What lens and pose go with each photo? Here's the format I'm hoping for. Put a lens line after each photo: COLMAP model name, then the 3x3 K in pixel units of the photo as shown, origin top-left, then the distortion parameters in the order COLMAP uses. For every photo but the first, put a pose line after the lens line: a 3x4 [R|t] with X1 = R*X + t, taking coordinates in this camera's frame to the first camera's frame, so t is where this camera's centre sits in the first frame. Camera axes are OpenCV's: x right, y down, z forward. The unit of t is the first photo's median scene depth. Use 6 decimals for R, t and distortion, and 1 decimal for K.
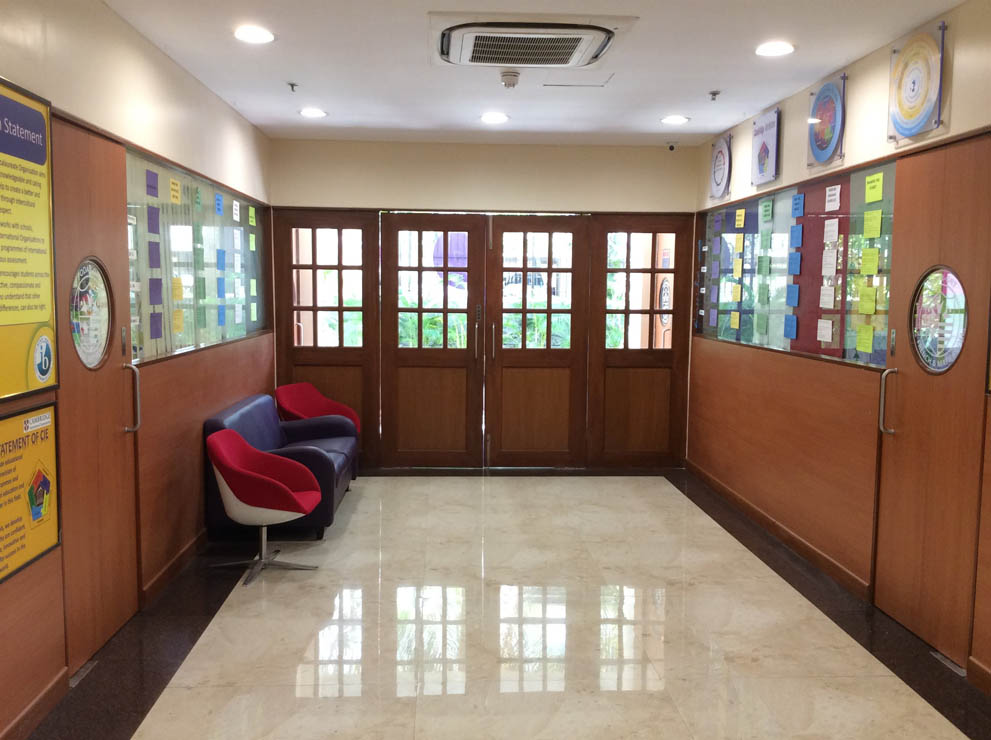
lens RADIAL K [[1128.0, 0, 496.0], [0, 1128.0, 372.0], [0, 0, 1]] dist [-0.007883, 0.000000]
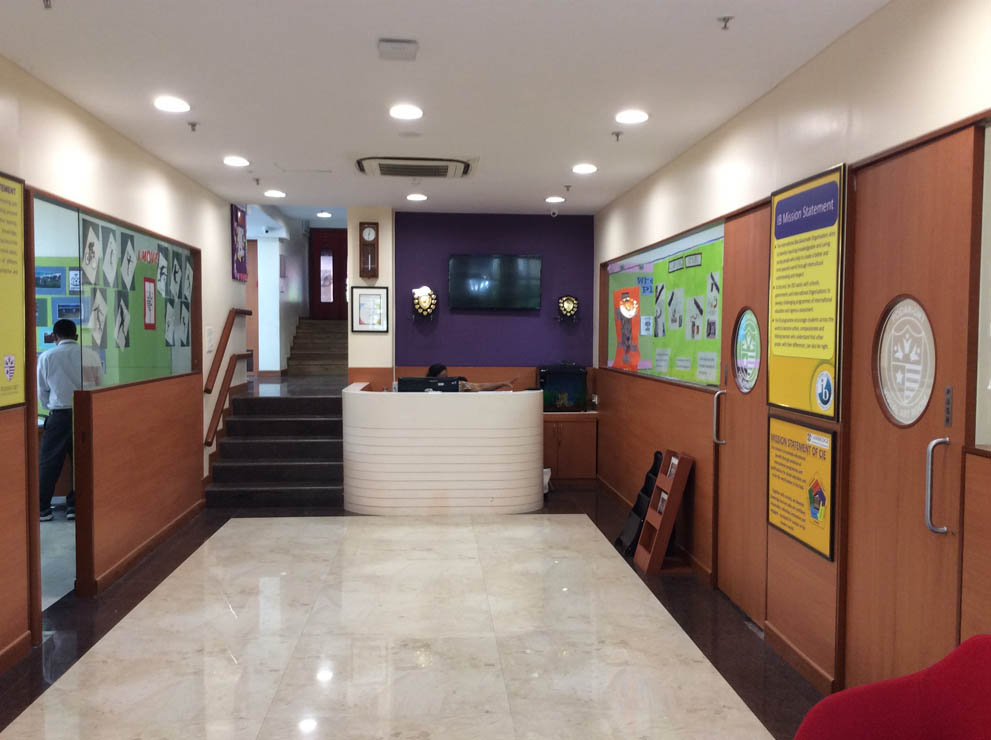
lens RADIAL K [[1128.0, 0, 496.5], [0, 1128.0, 371.5], [0, 0, 1]] dist [-0.007883, 0.000000]
pose [[-0.999661, -0.015468, -0.020937, -0.033178], [-0.017692, 0.993709, 0.110589, -0.159927], [0.019095, 0.110922, -0.993646, 2.216422]]
